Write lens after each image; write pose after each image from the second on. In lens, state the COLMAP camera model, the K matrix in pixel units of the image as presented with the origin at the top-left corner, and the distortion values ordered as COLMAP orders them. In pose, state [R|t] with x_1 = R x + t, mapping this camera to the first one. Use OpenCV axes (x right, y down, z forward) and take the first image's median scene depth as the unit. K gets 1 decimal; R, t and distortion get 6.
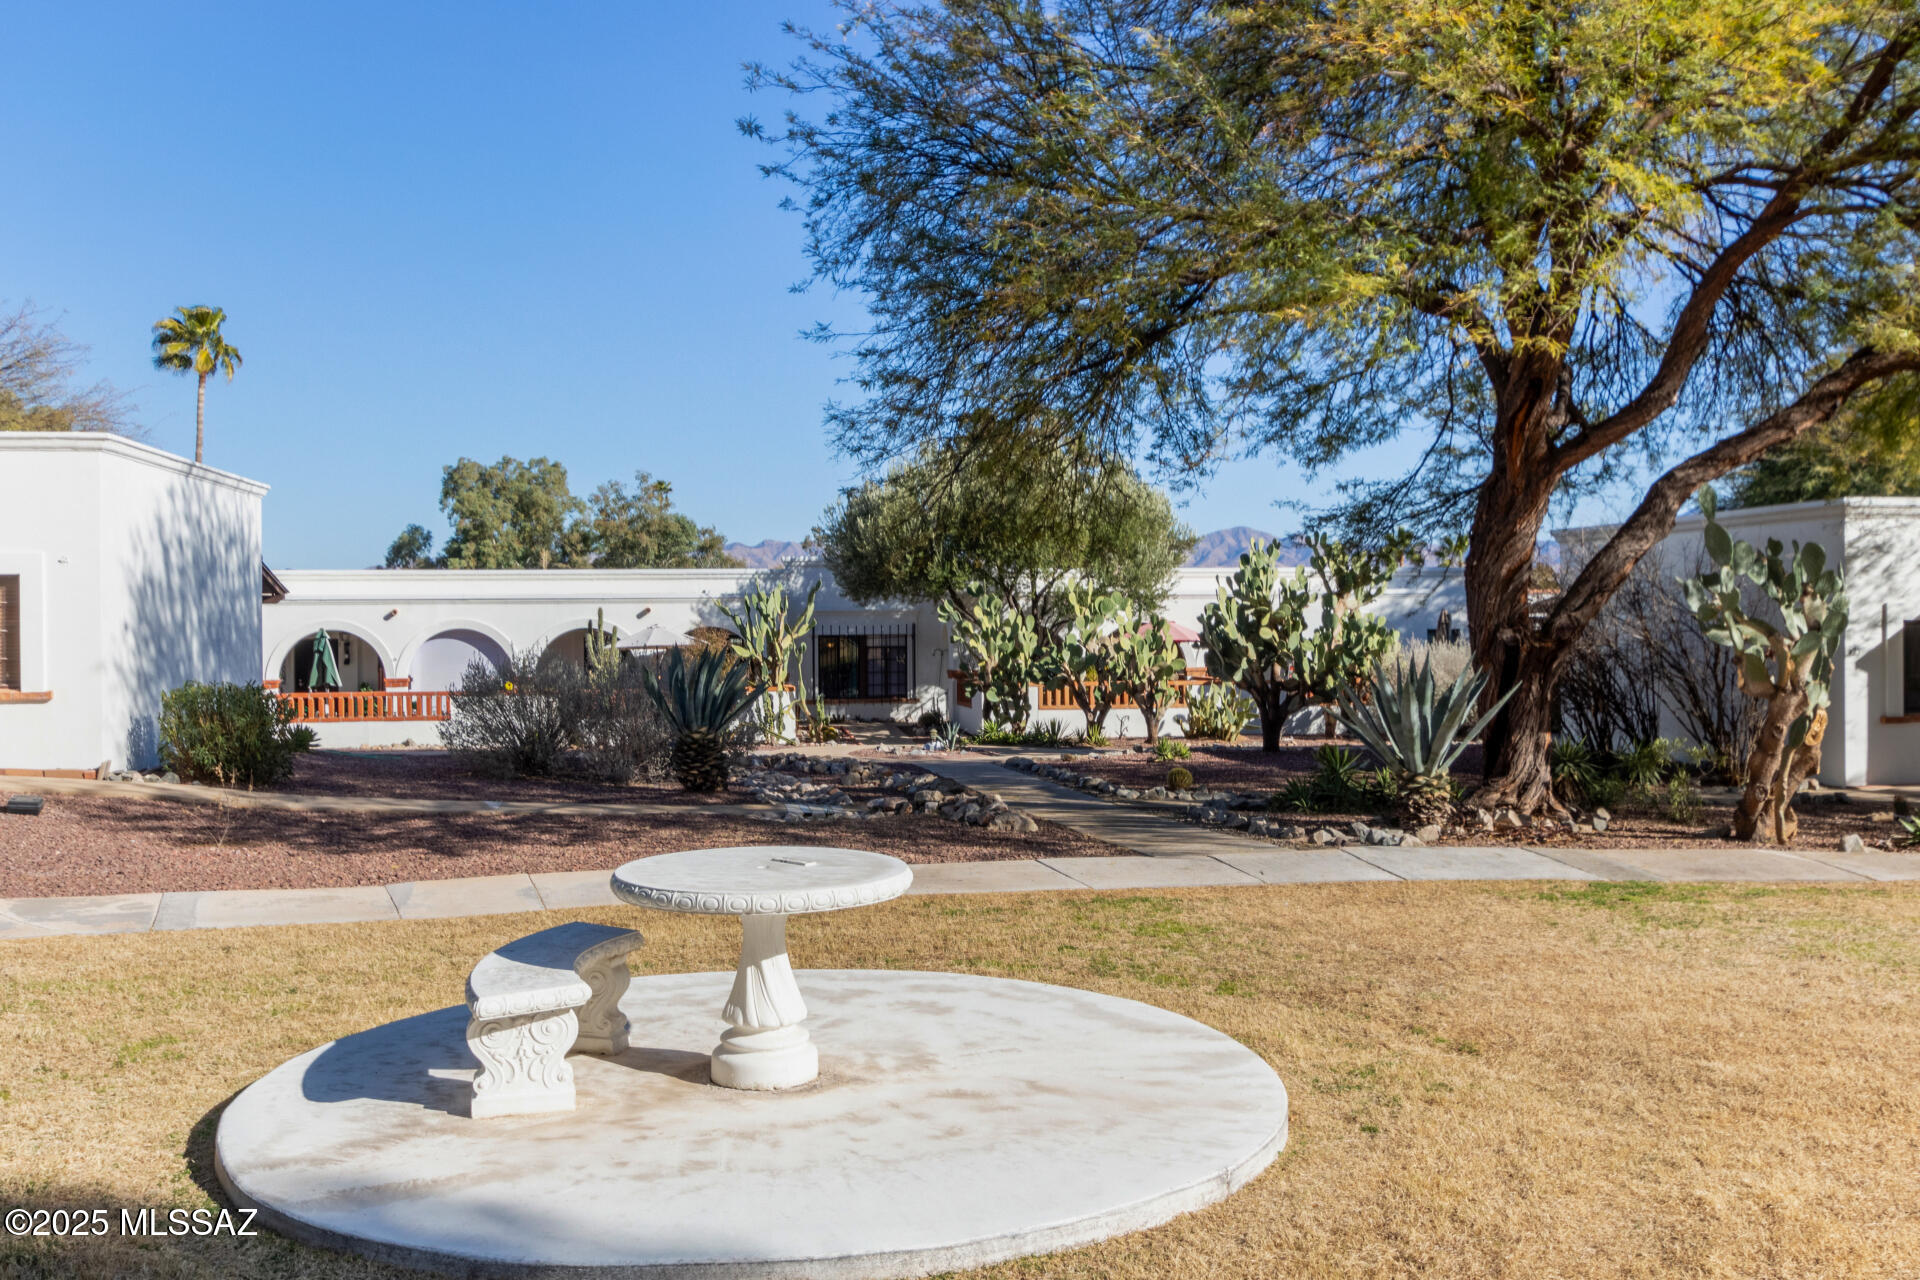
lens RADIAL K [[1727.6, 0, 960.0], [0, 1727.6, 640.0], [0, 0, 1]] dist [0.006215, -0.002388]
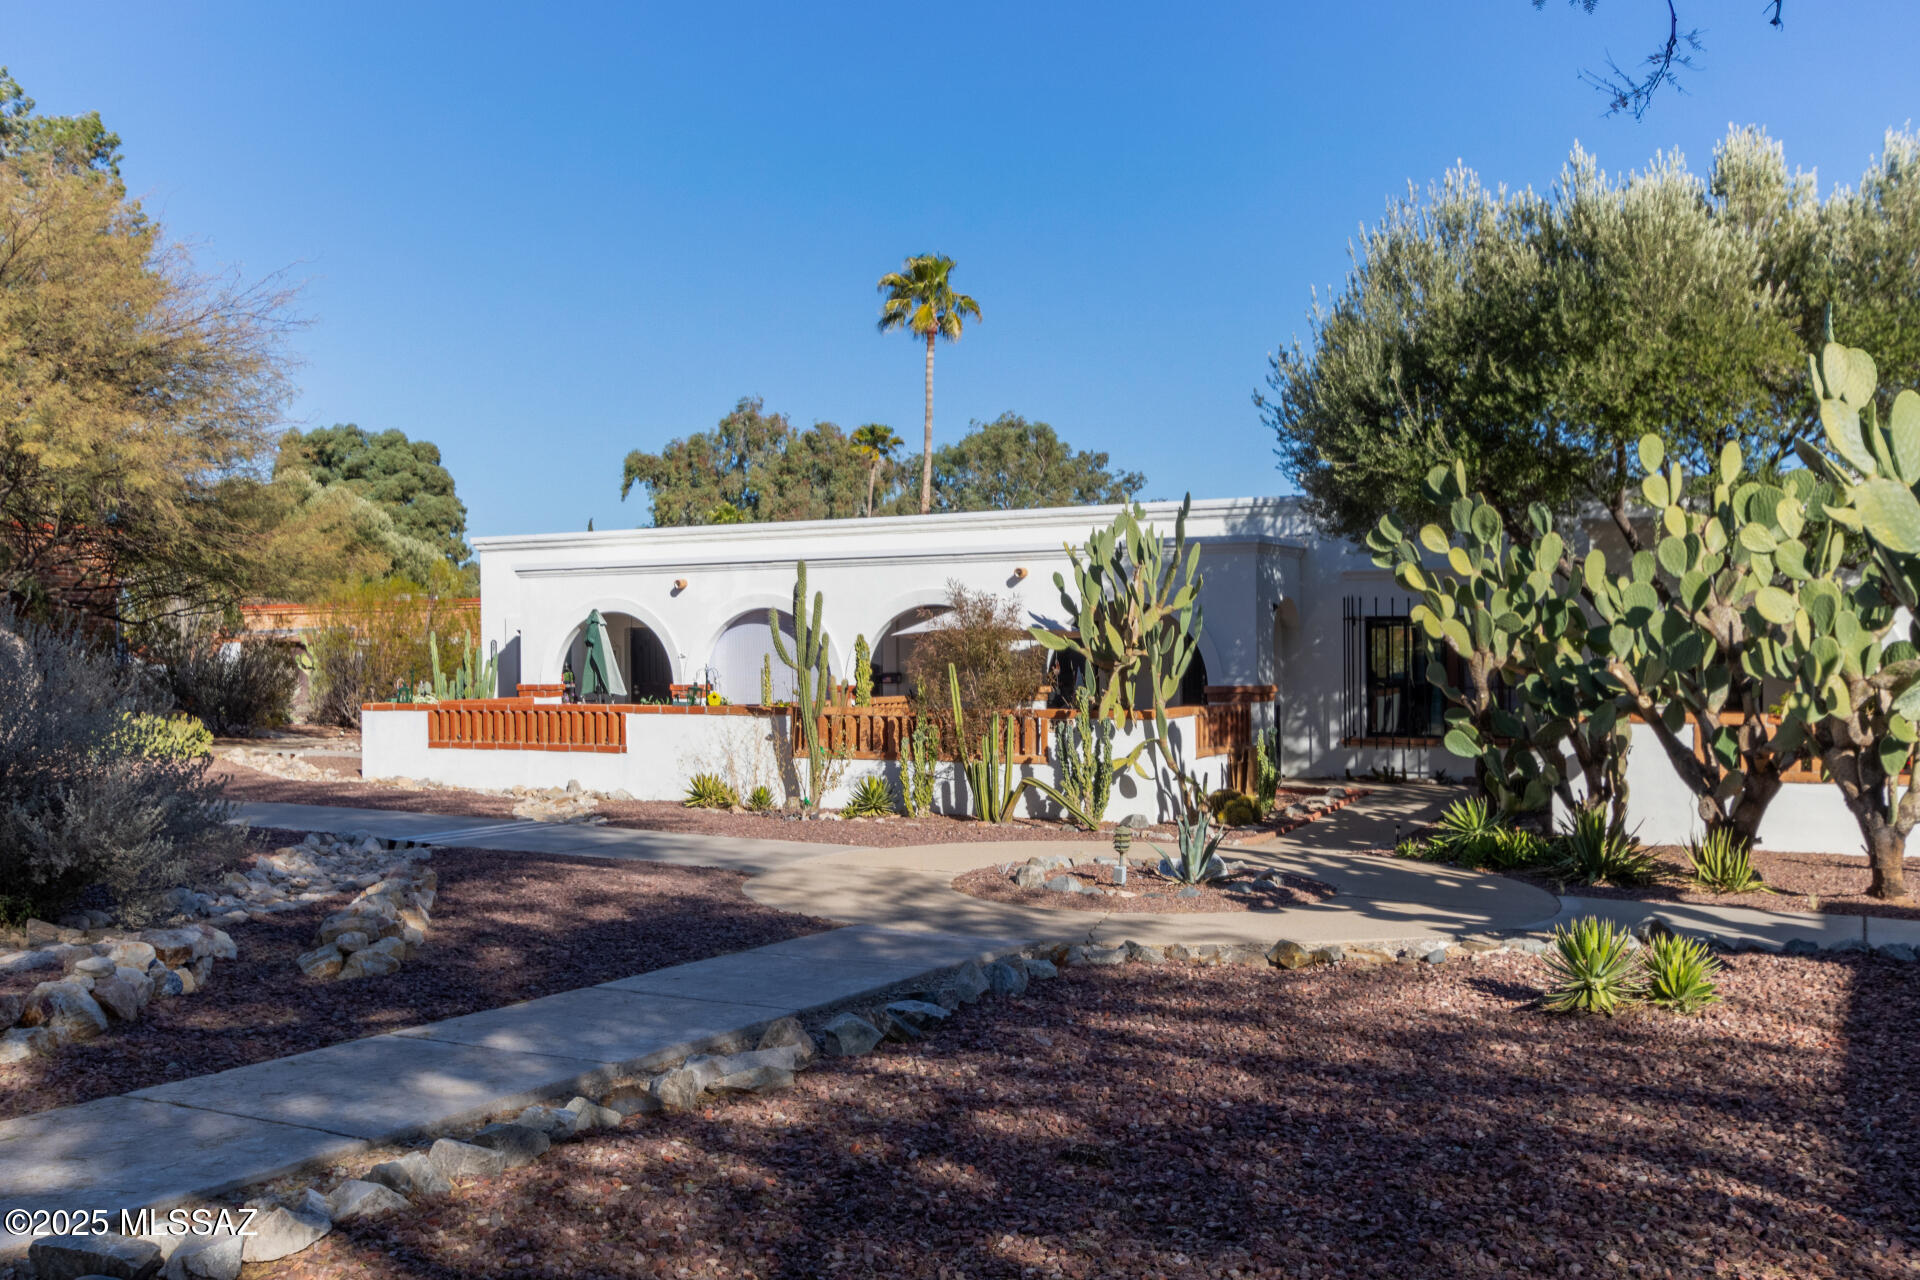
lens RADIAL K [[1727.6, 0, 960.0], [0, 1727.6, 640.0], [0, 0, 1]] dist [0.006215, -0.002388]
pose [[0.804094, -0.002517, -0.594497, 0.166280], [-0.003451, 0.999954, -0.008902, 0.012146], [0.594493, 0.009210, 0.804048, 0.604321]]
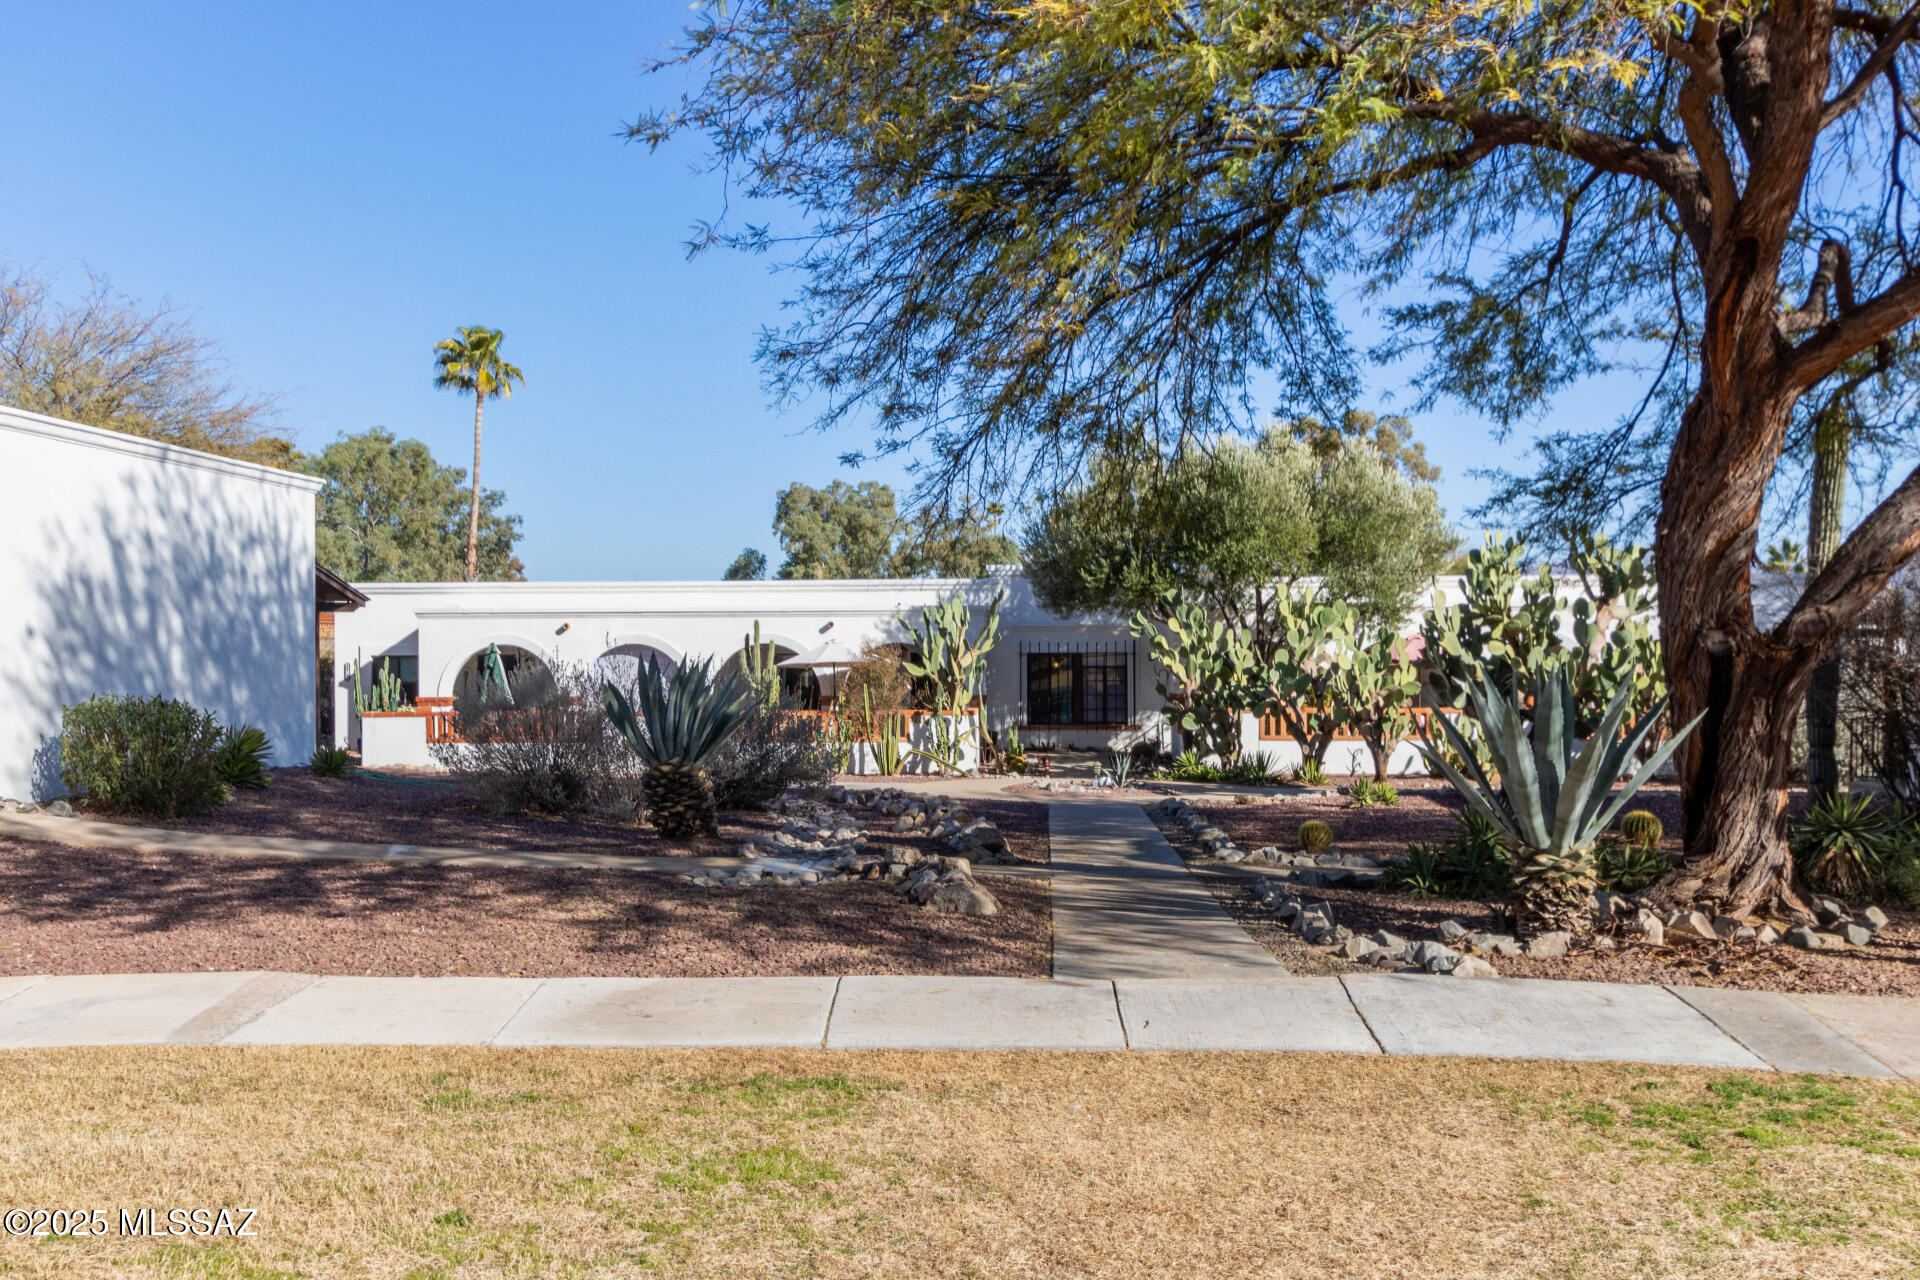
lens RADIAL K [[1727.6, 0, 960.0], [0, 1727.6, 640.0], [0, 0, 1]] dist [0.006215, -0.002388]
pose [[0.977764, 0.002016, -0.209698, 0.086660], [-0.005118, 0.999885, -0.014253, 0.004116], [0.209645, 0.015009, 0.977662, 0.147504]]
